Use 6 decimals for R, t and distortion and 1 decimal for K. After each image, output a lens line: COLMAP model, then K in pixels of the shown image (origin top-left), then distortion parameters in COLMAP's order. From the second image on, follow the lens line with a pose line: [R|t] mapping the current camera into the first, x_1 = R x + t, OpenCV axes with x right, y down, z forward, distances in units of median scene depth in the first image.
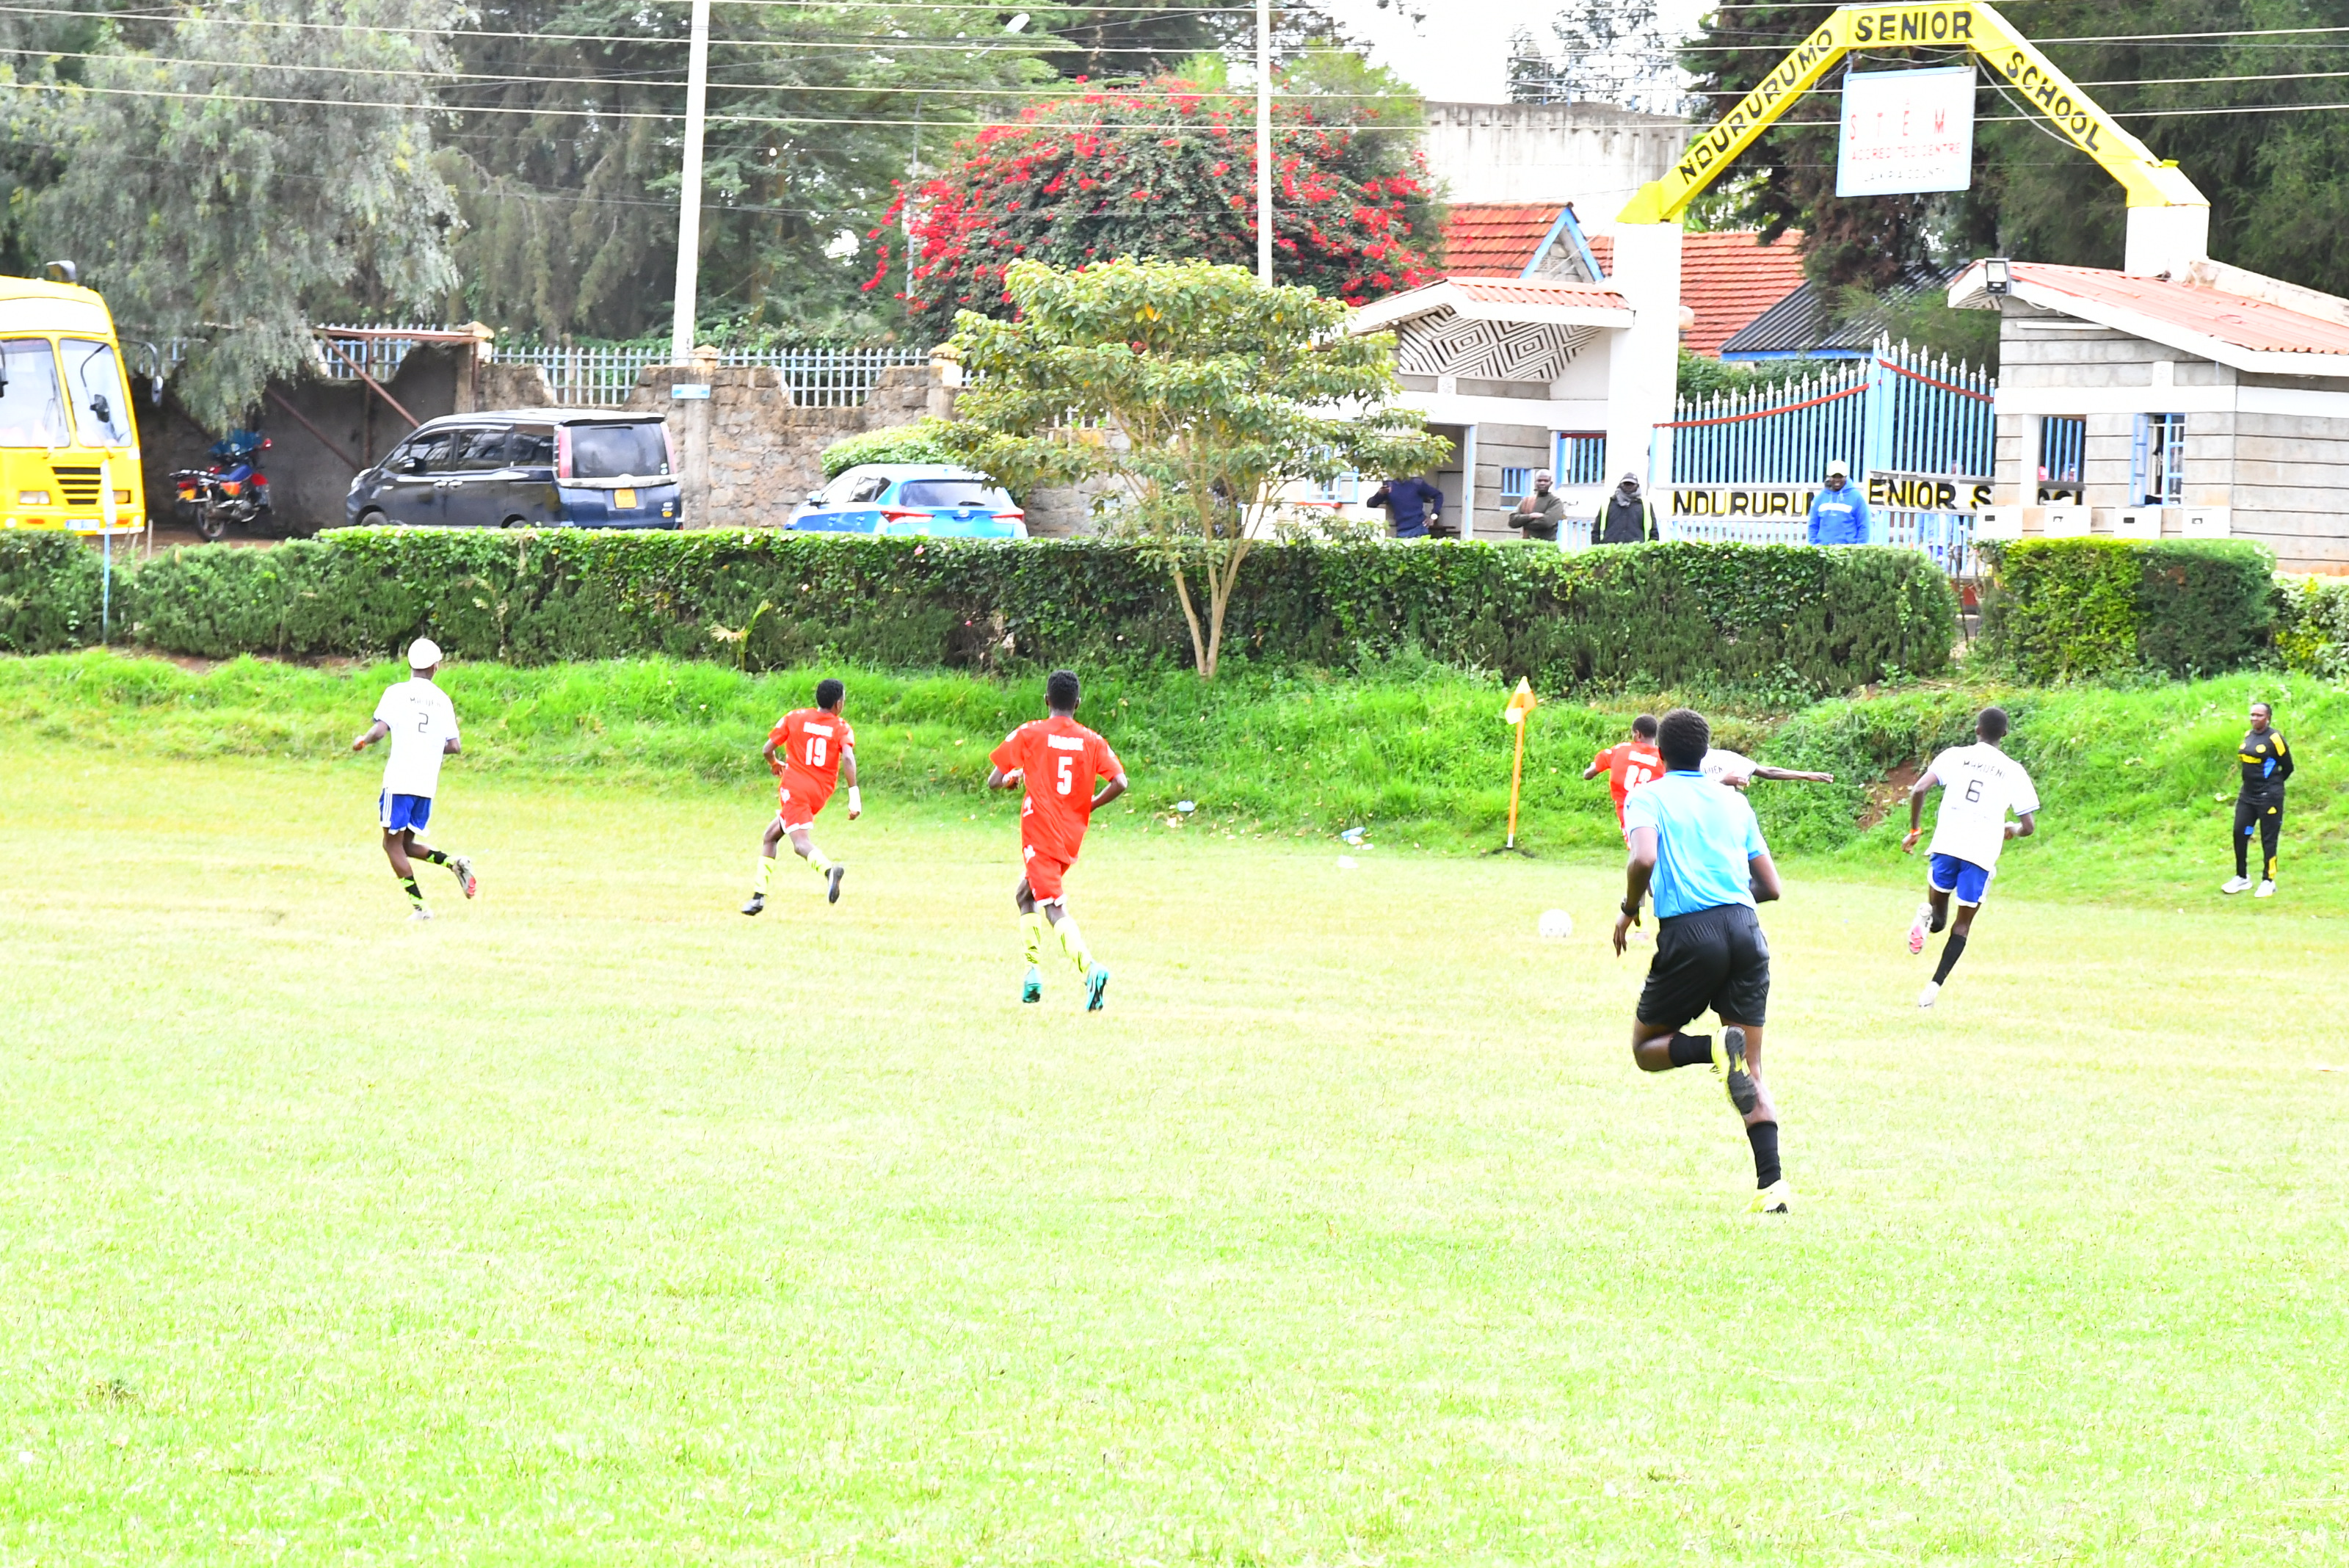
lens RADIAL K [[10887.5, 0, 1171.7], [0, 10887.5, 823.6], [0, 0, 1]] dist [1.226791, 8.583361]
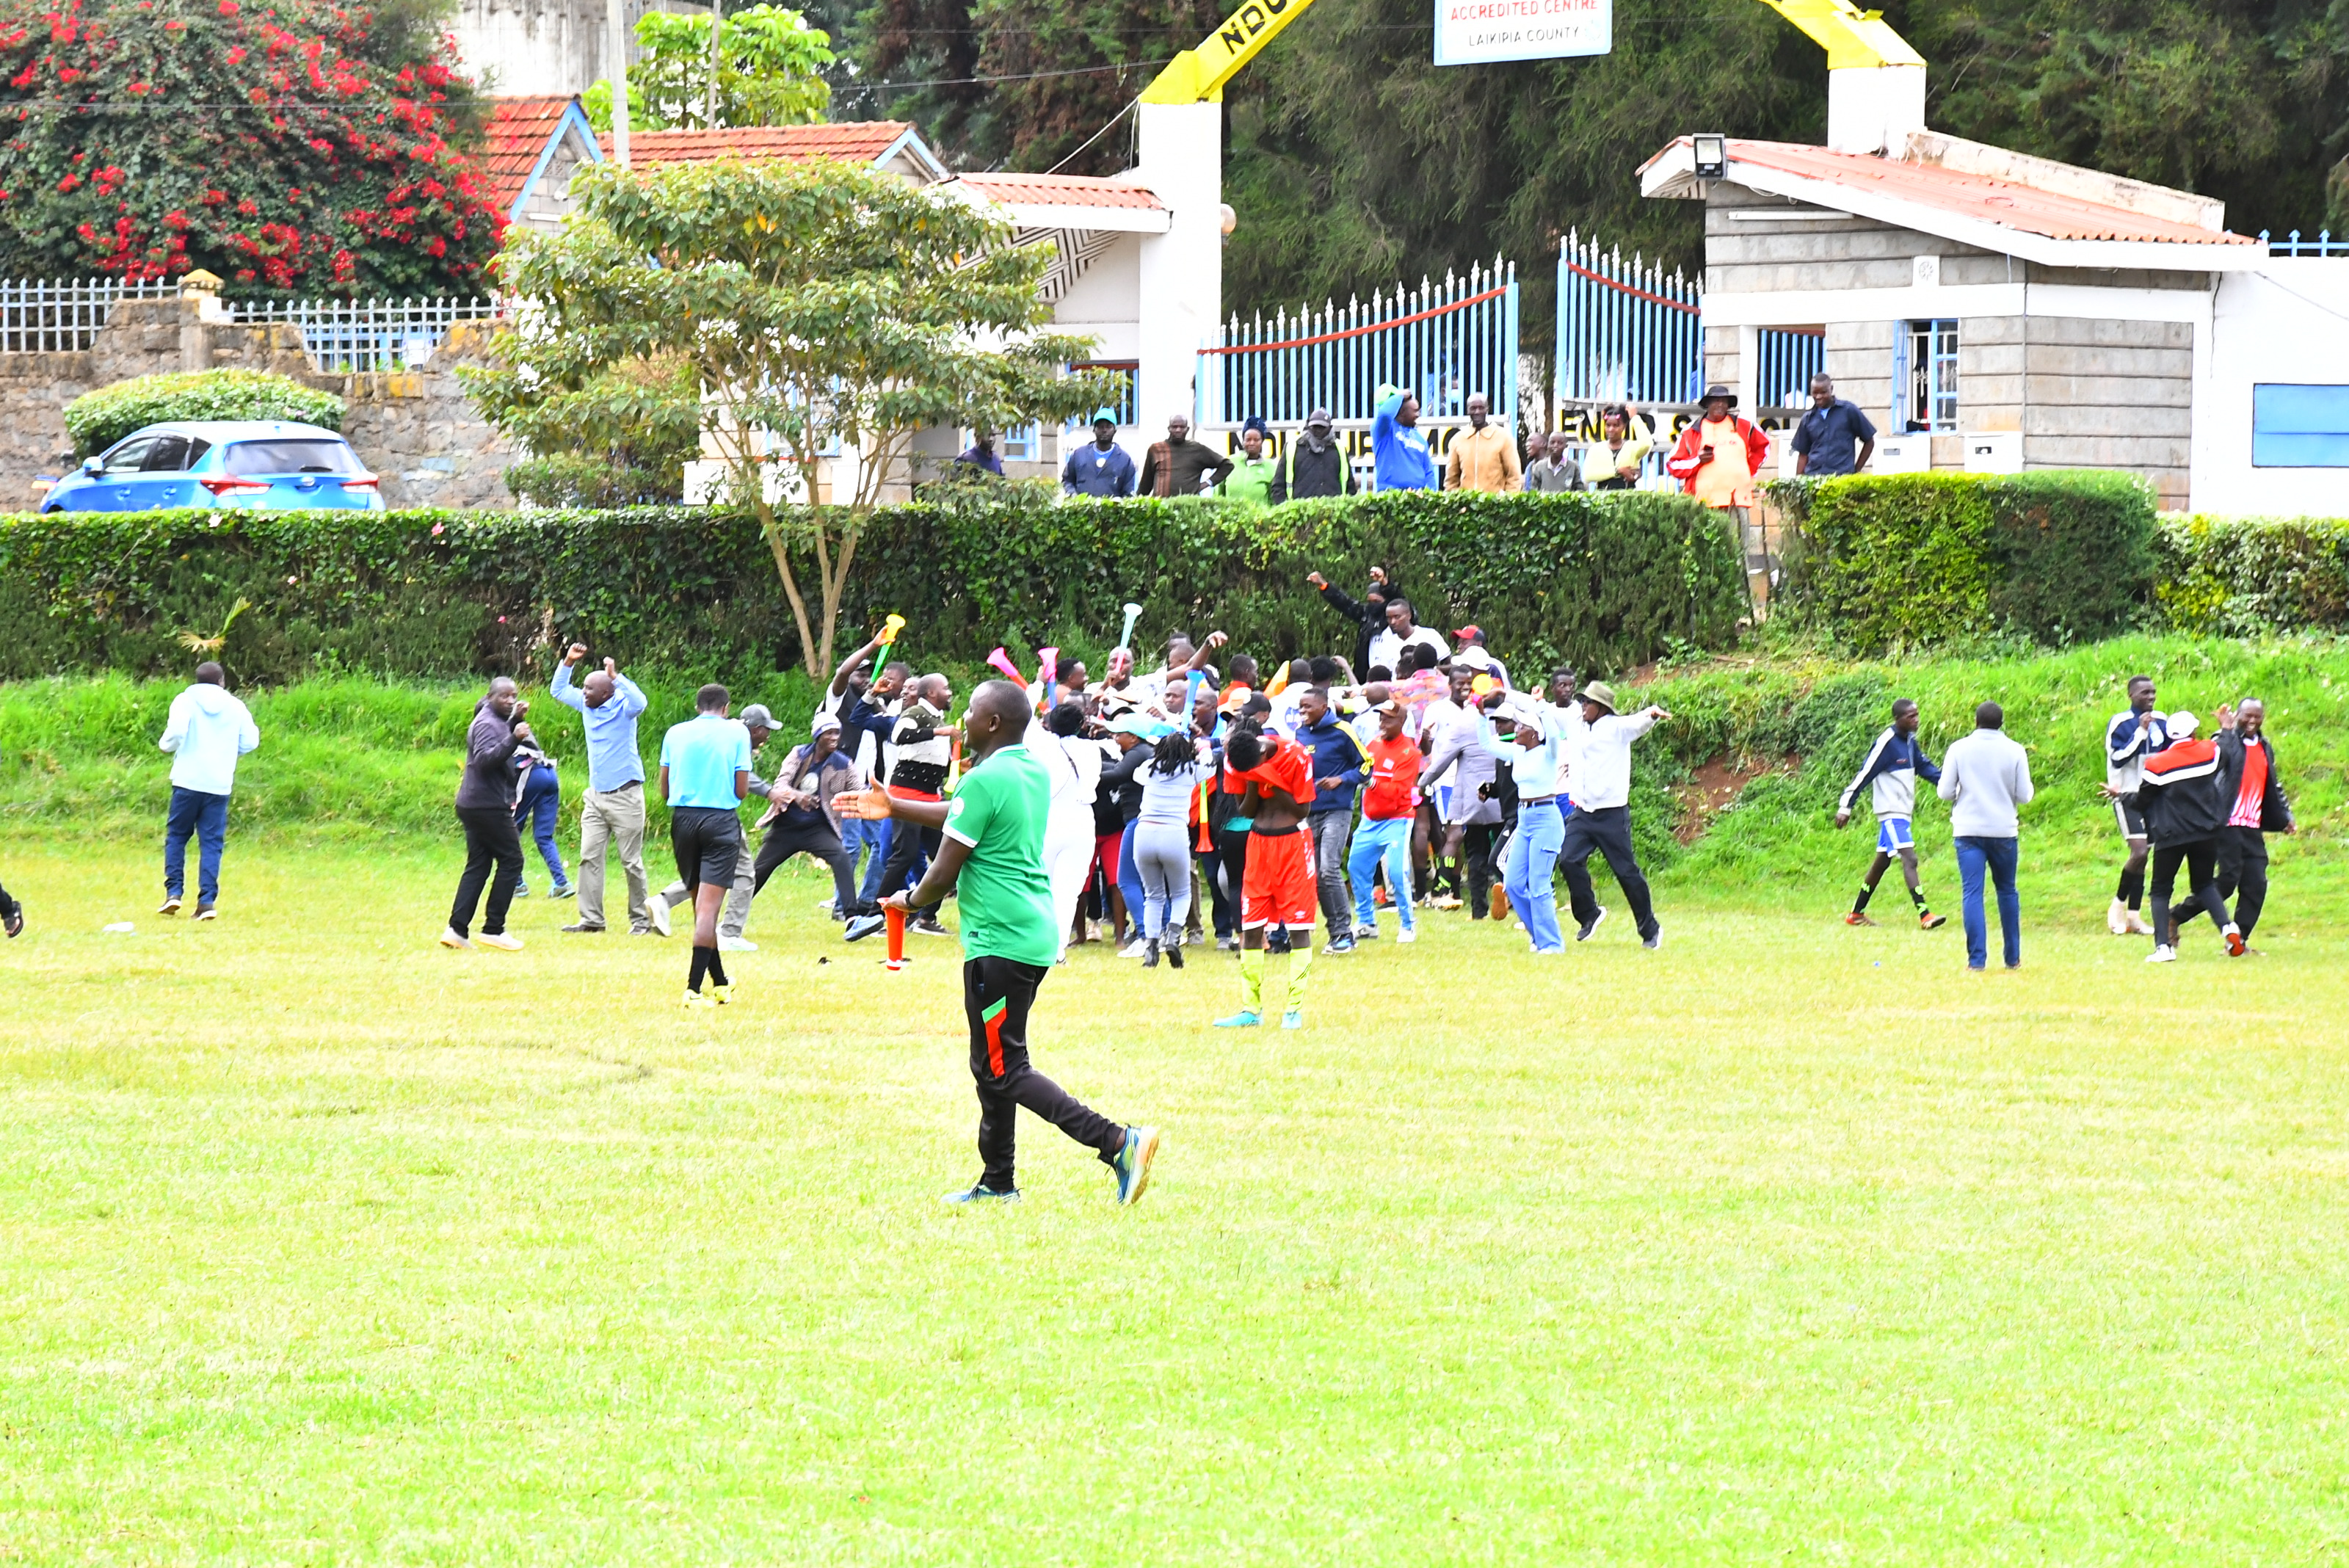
lens RADIAL K [[12104.0, 0, 1163.7], [0, 12104.0, 826.6], [0, 0, 1]] dist [1.450192, 7.908442]
pose [[0.988140, -0.032787, 0.150012, -0.104460], [0.032501, 0.999462, 0.004358, -0.005628], [-0.150074, 0.000570, 0.988675, 0.118081]]
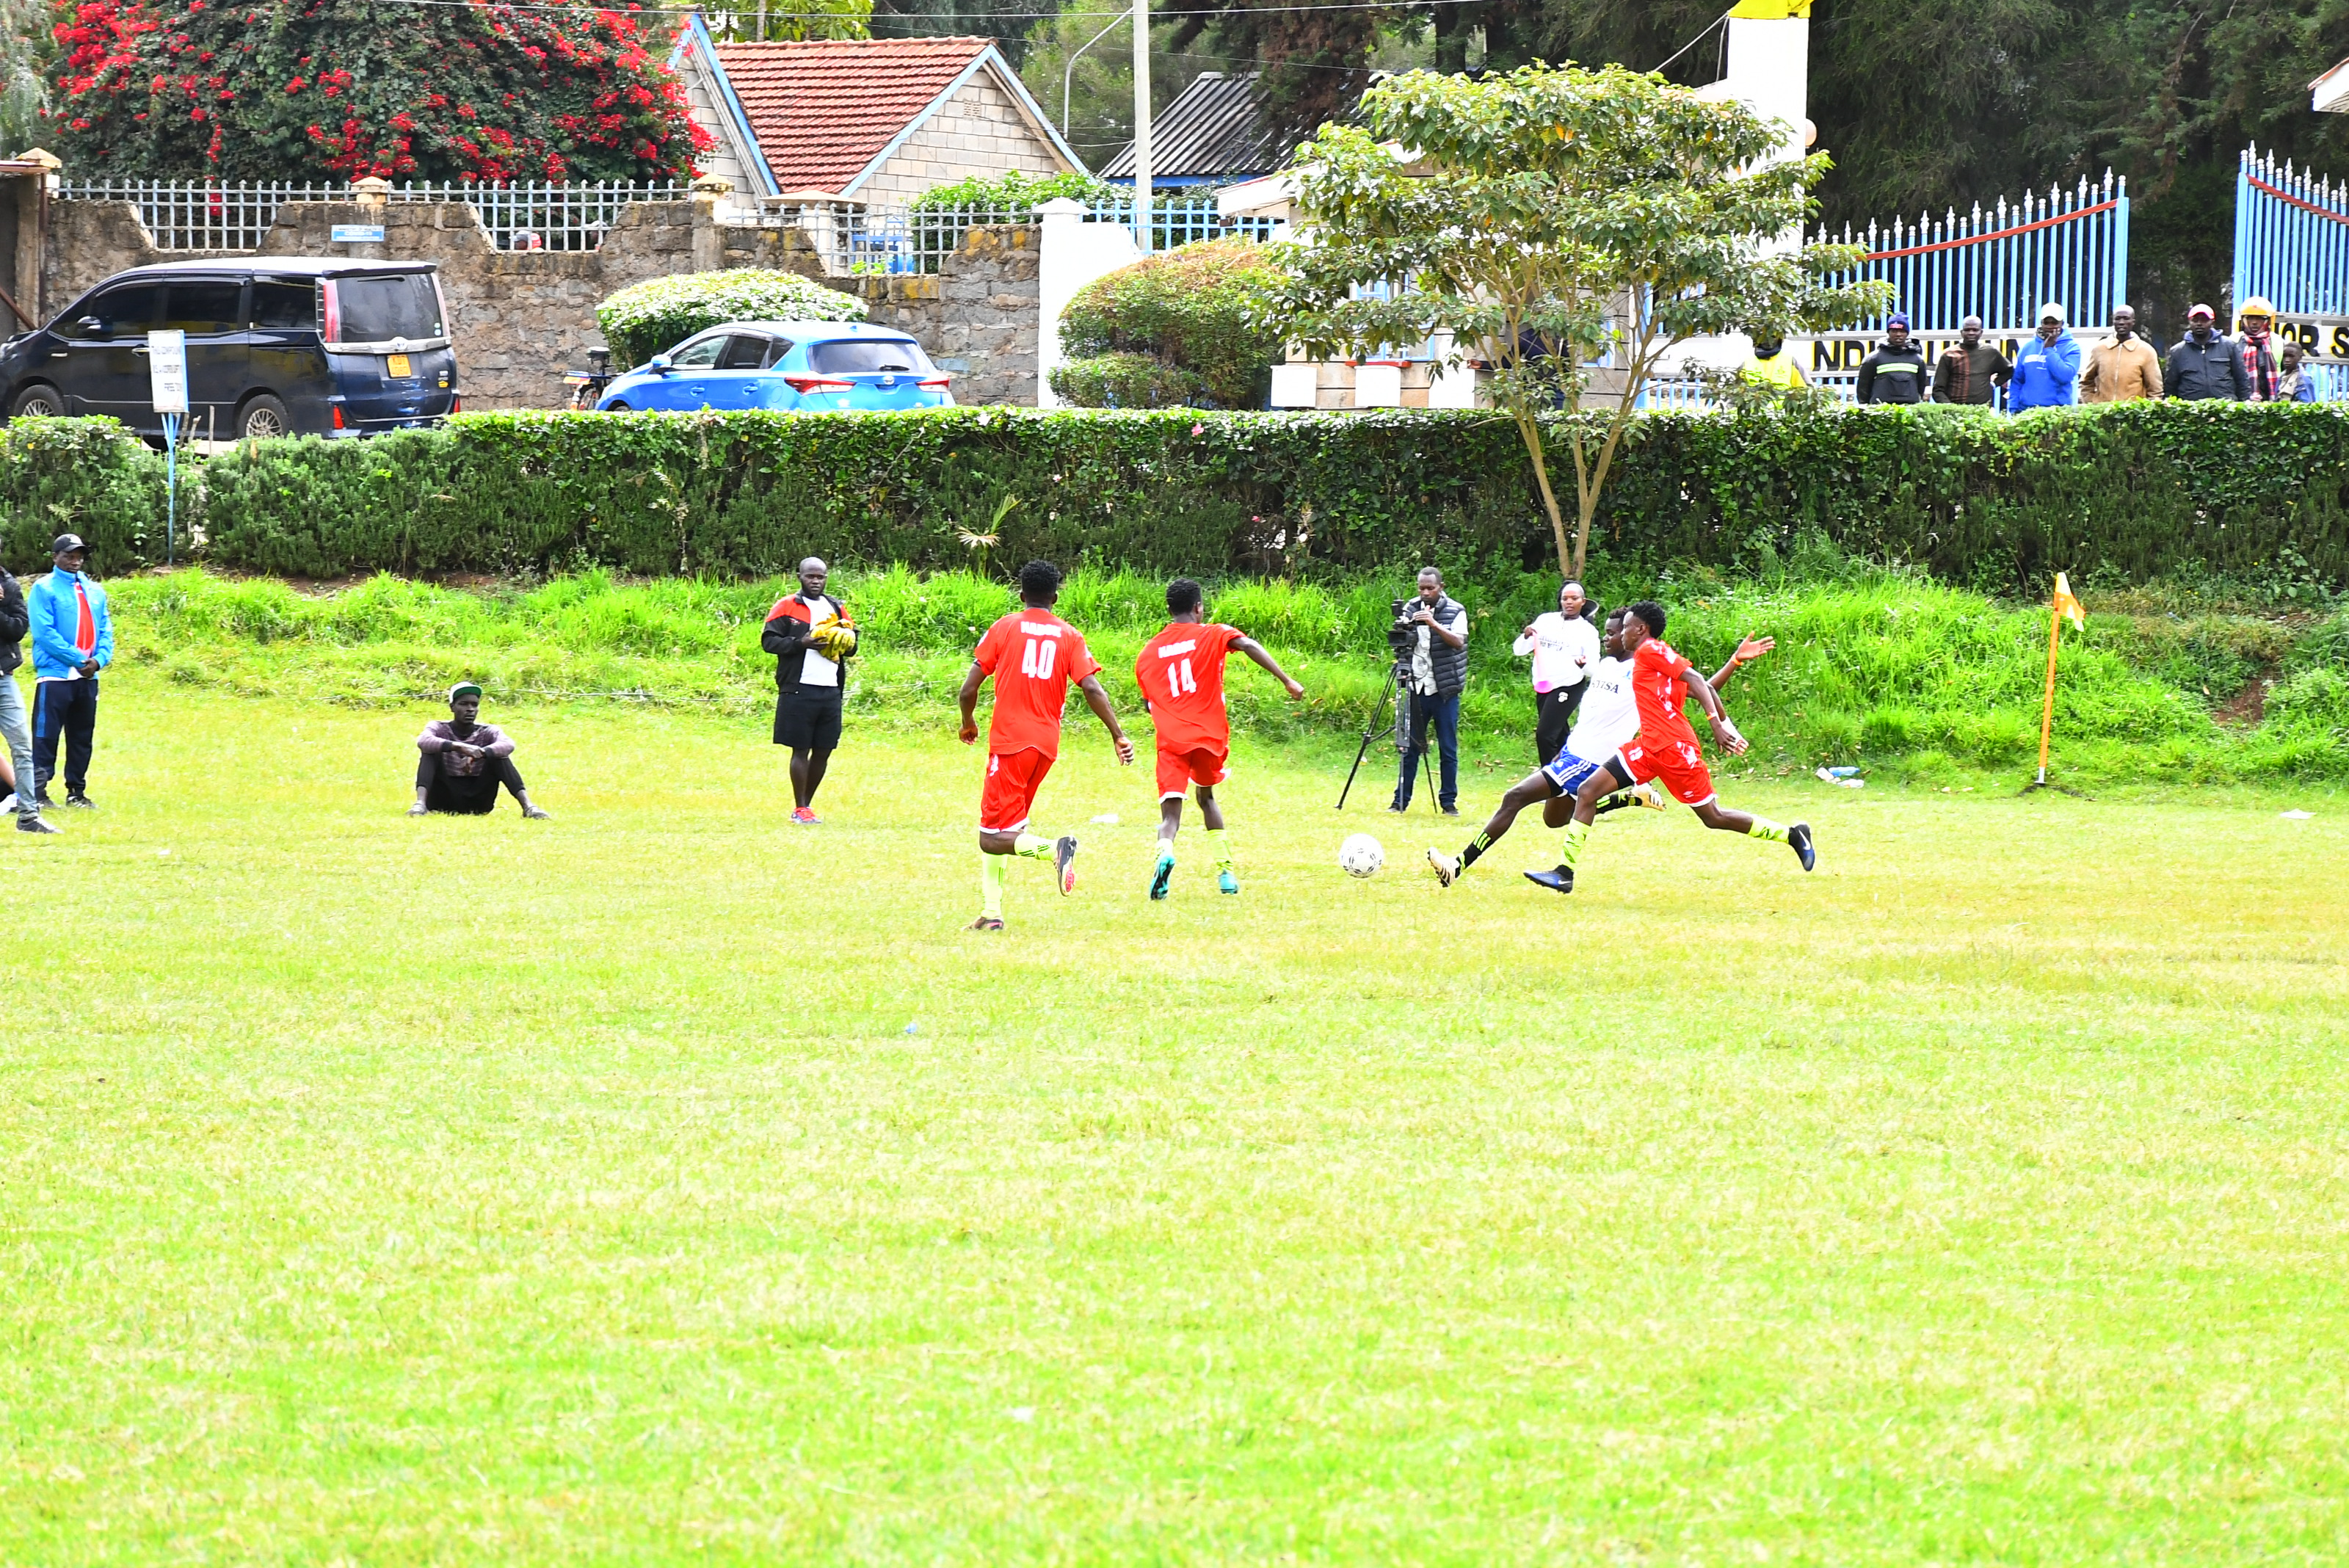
lens RADIAL K [[11283.4, 0, 1174.5], [0, 11283.4, 784.0], [0, 0, 1]] dist [1.476113, 3.732625]
pose [[0.977443, -0.021811, 0.210070, -0.201829], [0.019610, 0.999729, 0.012554, -0.009343], [-0.210287, -0.008152, 0.977606, 0.179714]]
